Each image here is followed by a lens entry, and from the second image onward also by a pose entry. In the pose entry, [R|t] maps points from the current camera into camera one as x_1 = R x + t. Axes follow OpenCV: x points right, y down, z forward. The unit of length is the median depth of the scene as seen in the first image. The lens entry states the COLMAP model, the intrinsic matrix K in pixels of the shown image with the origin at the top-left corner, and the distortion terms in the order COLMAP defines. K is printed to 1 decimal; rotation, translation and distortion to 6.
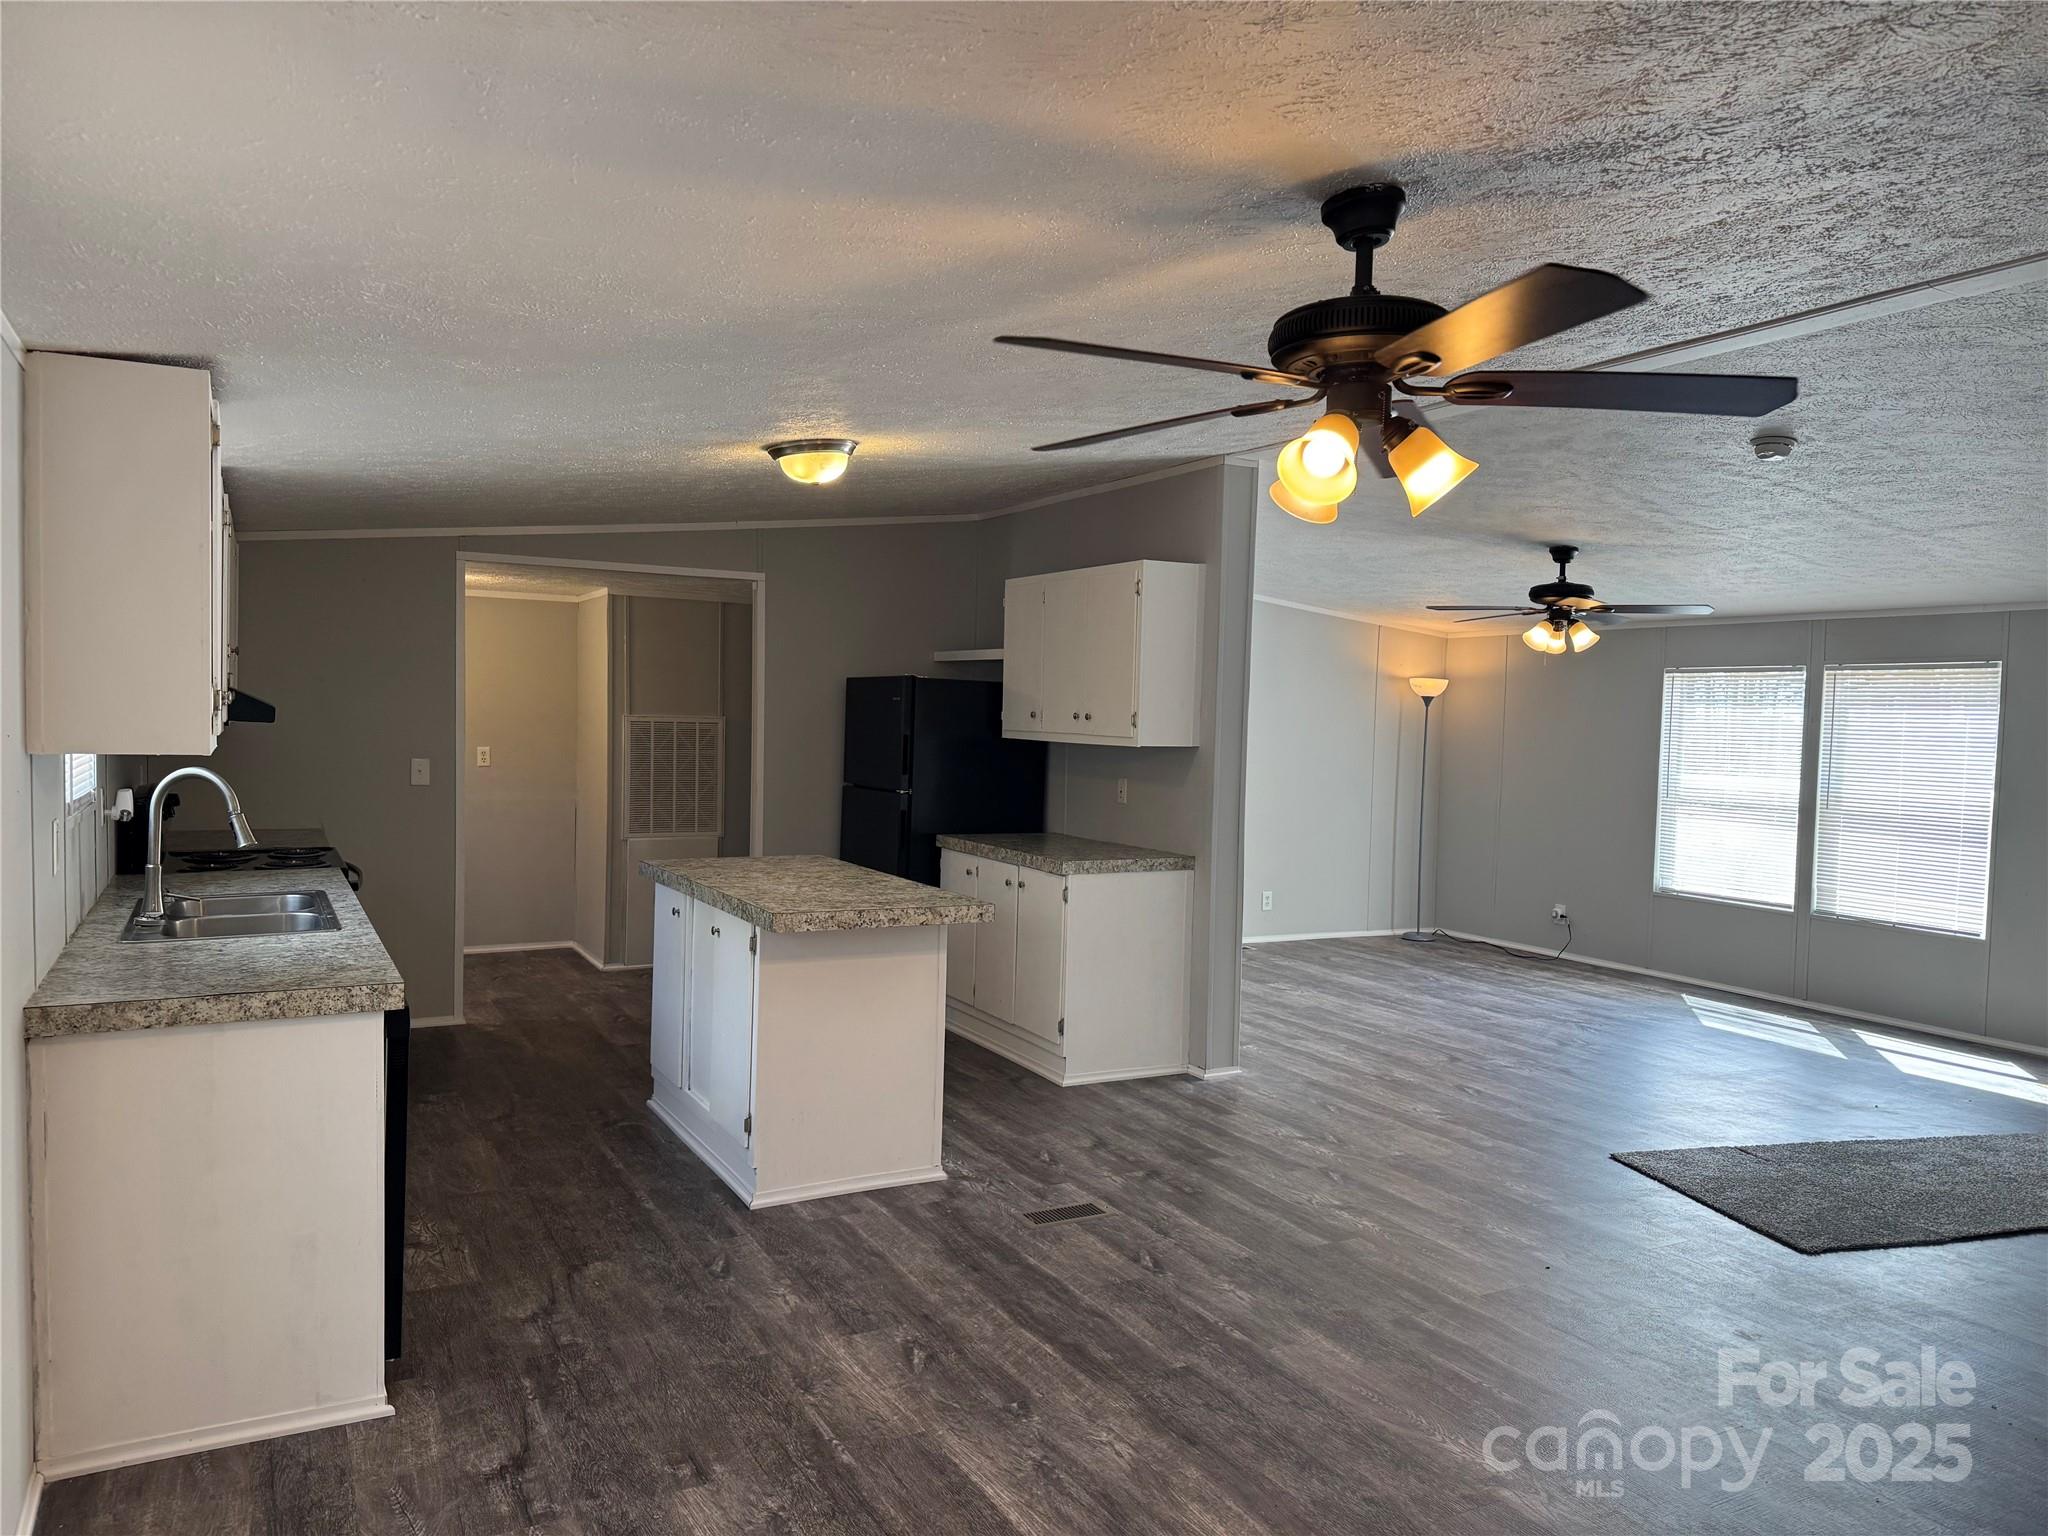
lens RADIAL K [[1425.8, 0, 1010.5], [0, 1425.8, 765.1], [0, 0, 1]] dist [0.047956, -0.061043]
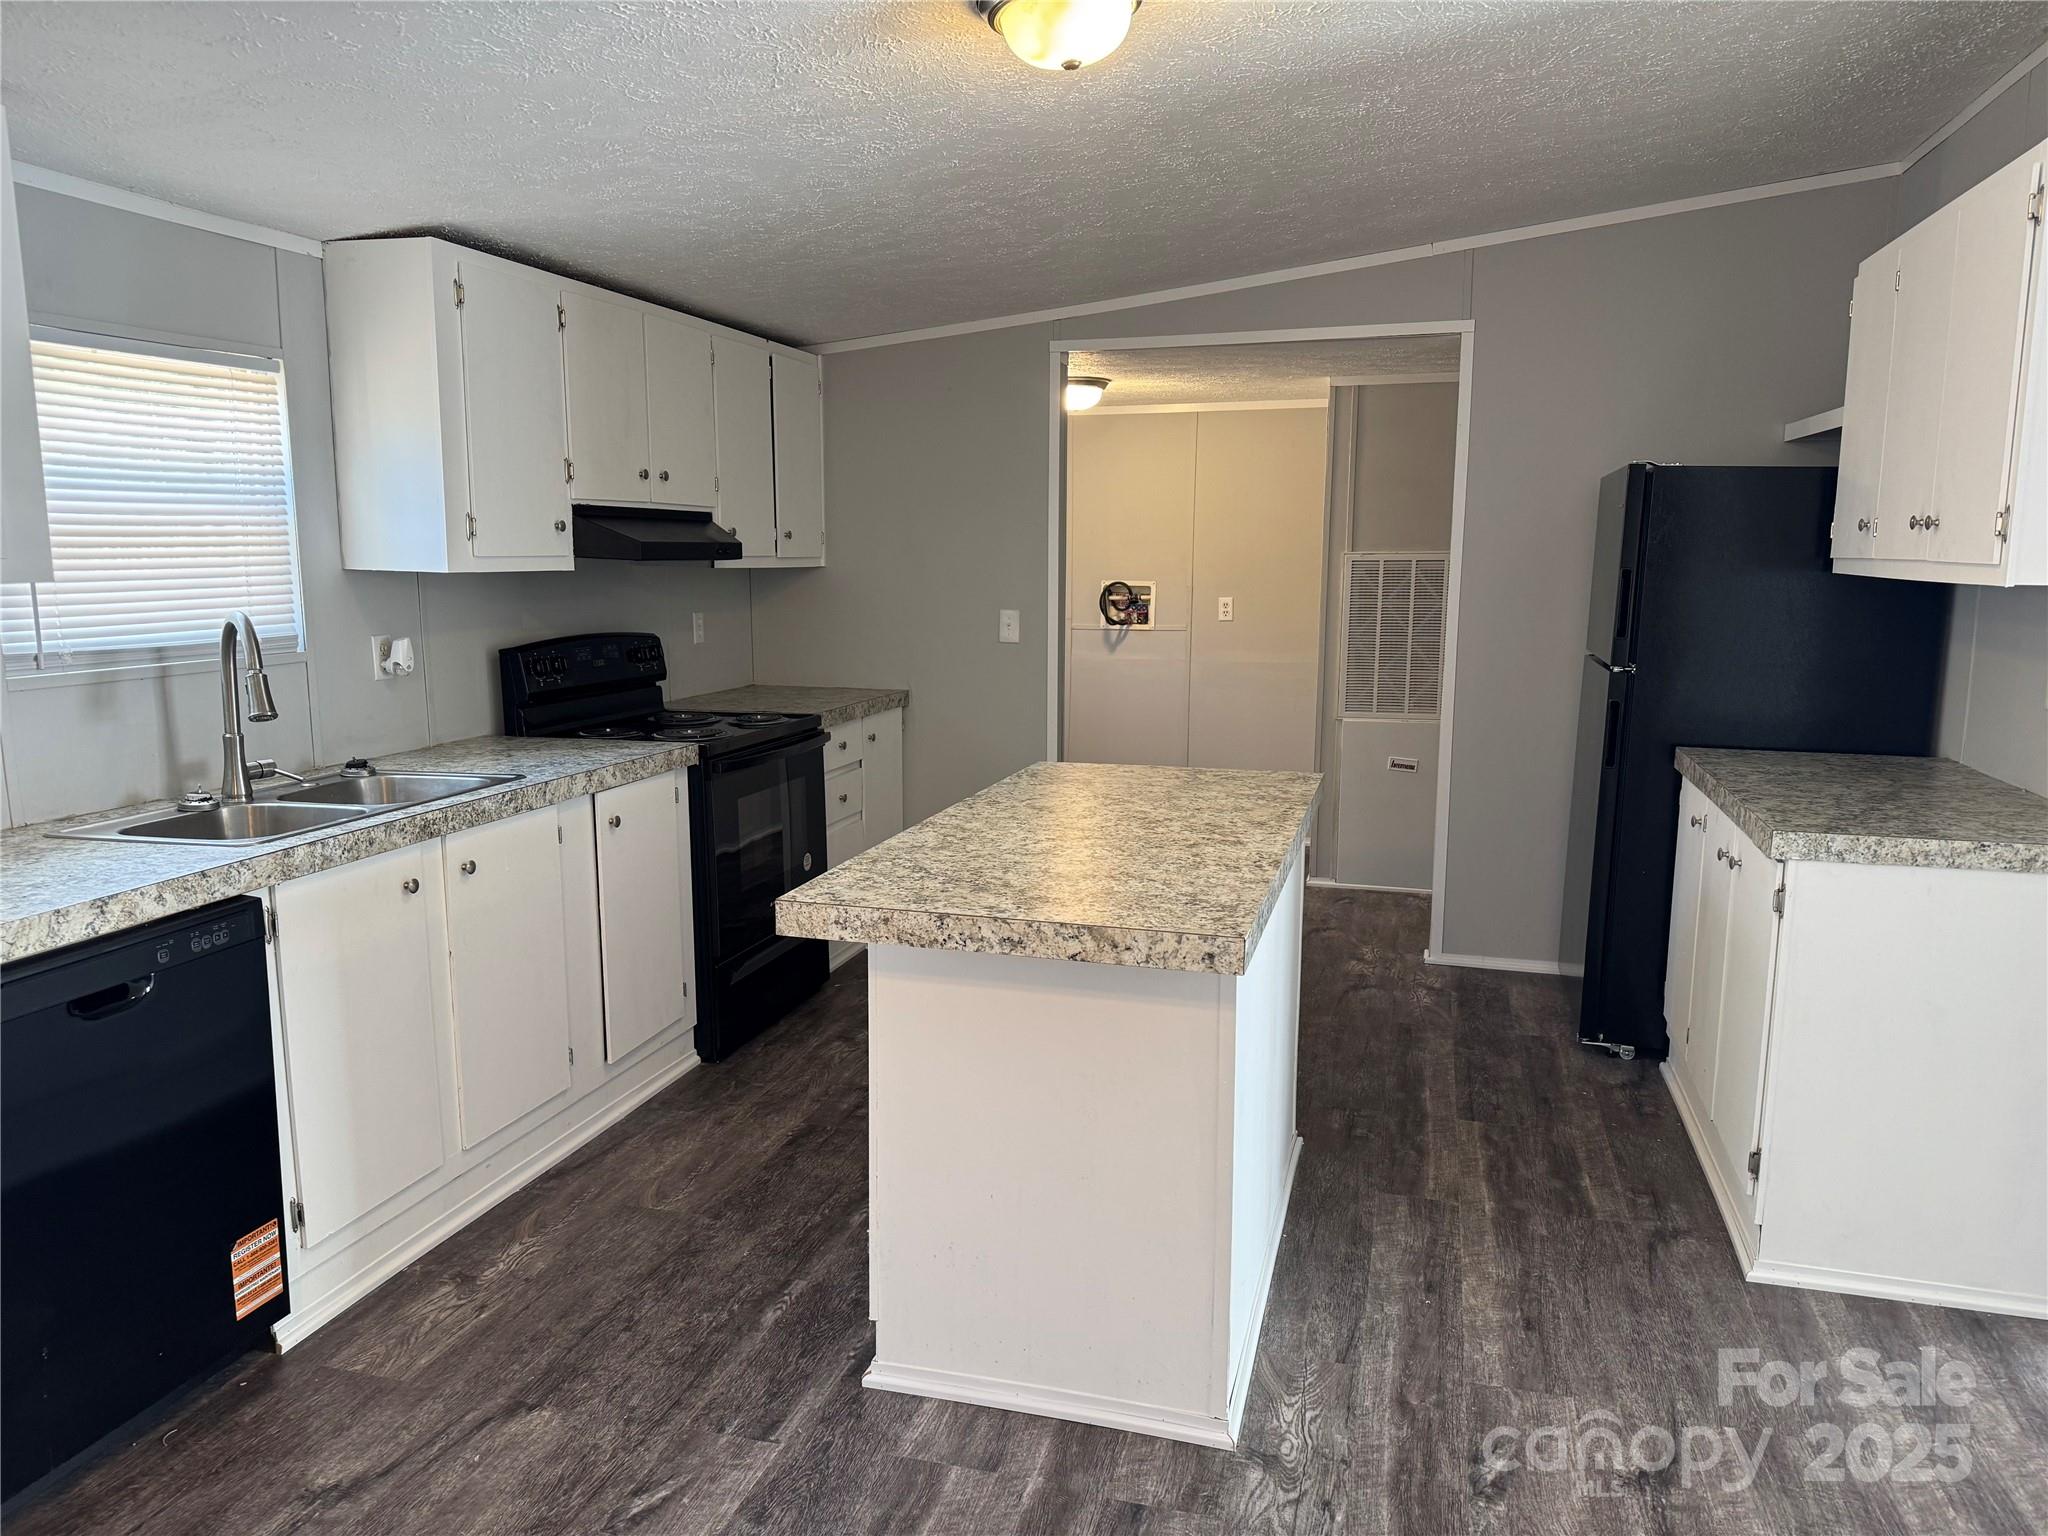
lens RADIAL K [[1425.8, 0, 1015.6], [0, 1425.8, 759.6], [0, 0, 1]] dist [0.047956, -0.061043]
pose [[0.719355, 0.077869, -0.690264, 0.242198], [-0.010198, 0.994774, 0.101594, -0.003337], [0.694568, -0.066043, 0.716390, 0.630323]]
